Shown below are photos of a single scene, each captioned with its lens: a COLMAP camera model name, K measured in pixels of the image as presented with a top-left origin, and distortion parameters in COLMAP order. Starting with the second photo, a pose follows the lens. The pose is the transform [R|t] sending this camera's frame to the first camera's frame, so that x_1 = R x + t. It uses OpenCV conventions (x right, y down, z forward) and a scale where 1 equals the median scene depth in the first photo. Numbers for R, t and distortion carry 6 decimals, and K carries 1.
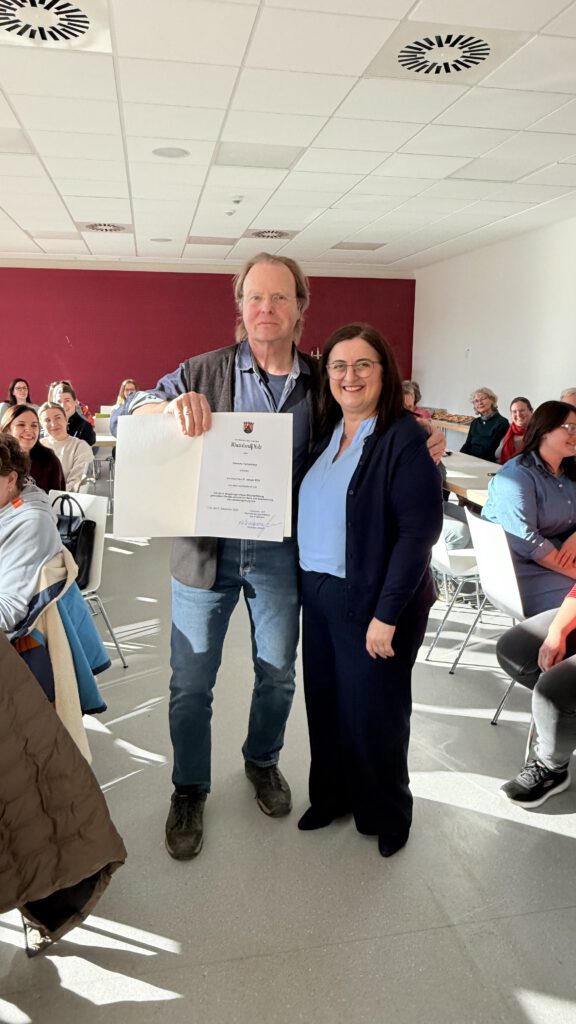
lens RADIAL K [[712.6, 0, 288.3], [0, 712.6, 509.0], [0, 0, 1]] dist [0.023019, -0.000977]
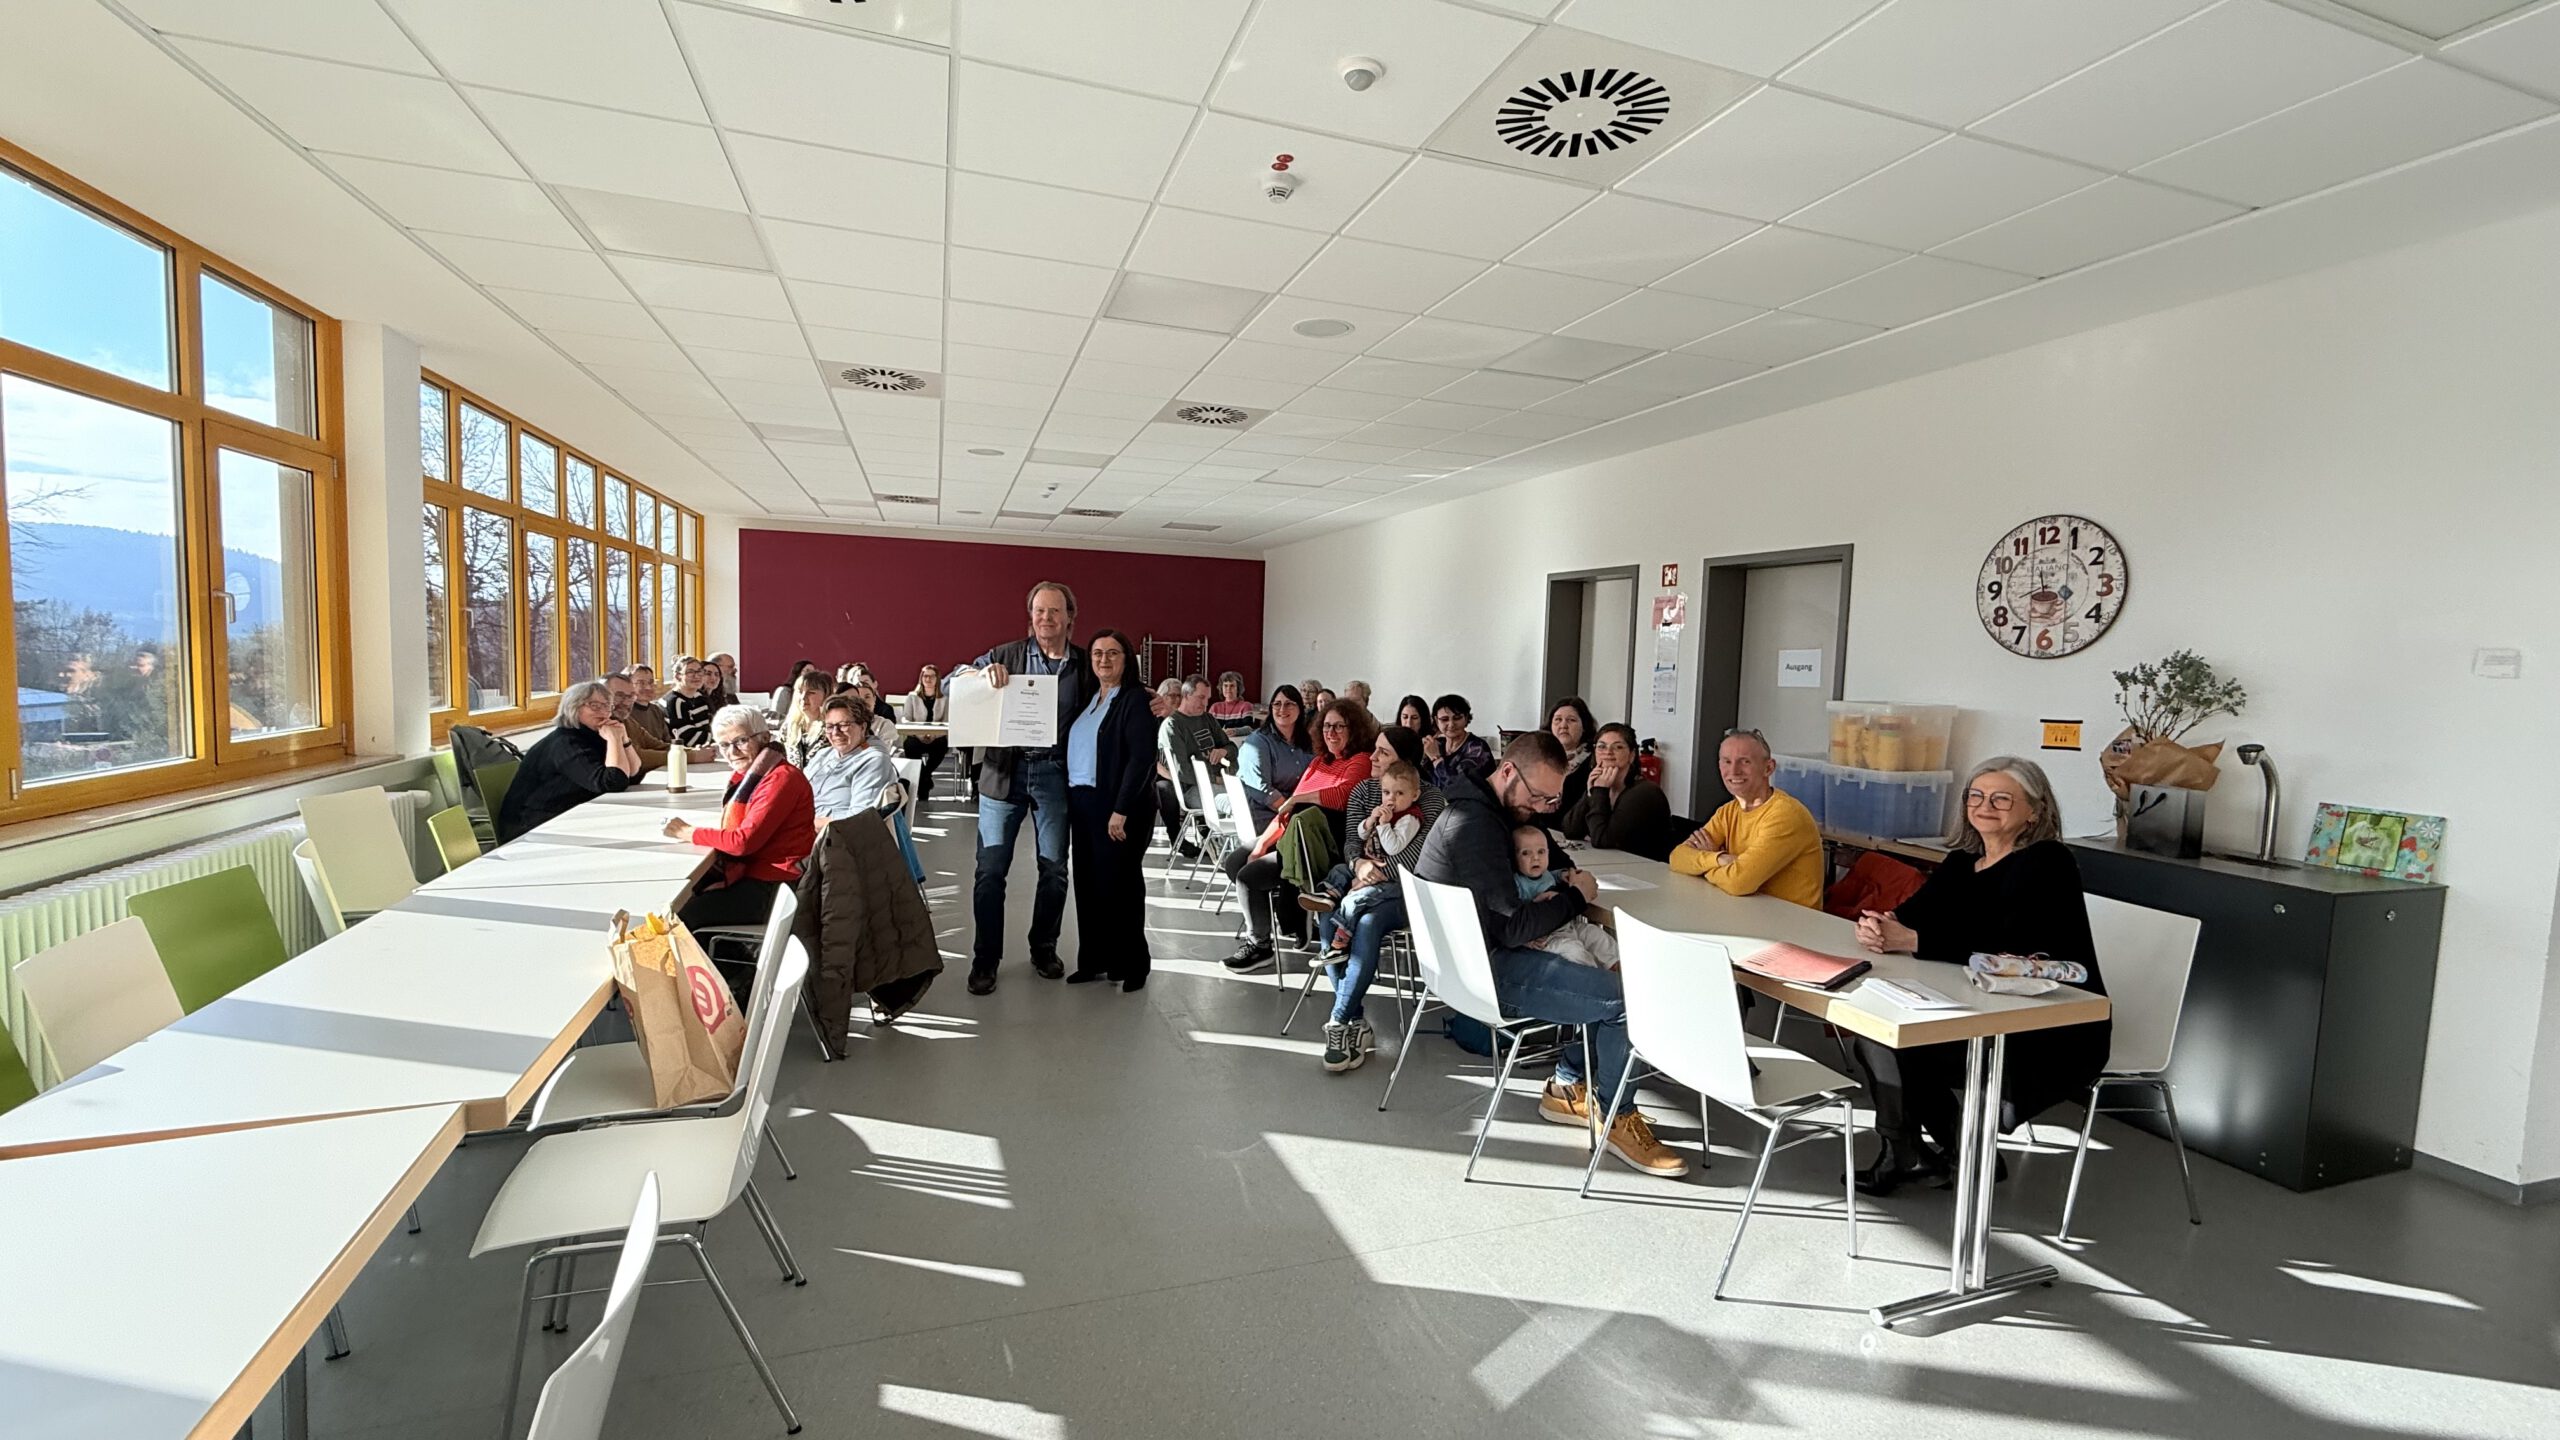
lens RADIAL K [[1045.4, 0, 1277.4], [0, 1045.4, 729.1], [0, 0, 1]] dist [0.015993, 0.000015]
pose [[0.991849, 0.014797, 0.126555, 0.160653], [0.001519, 0.991790, -0.127867, 0.230756], [-0.127408, 0.127017, 0.983684, -1.149545]]
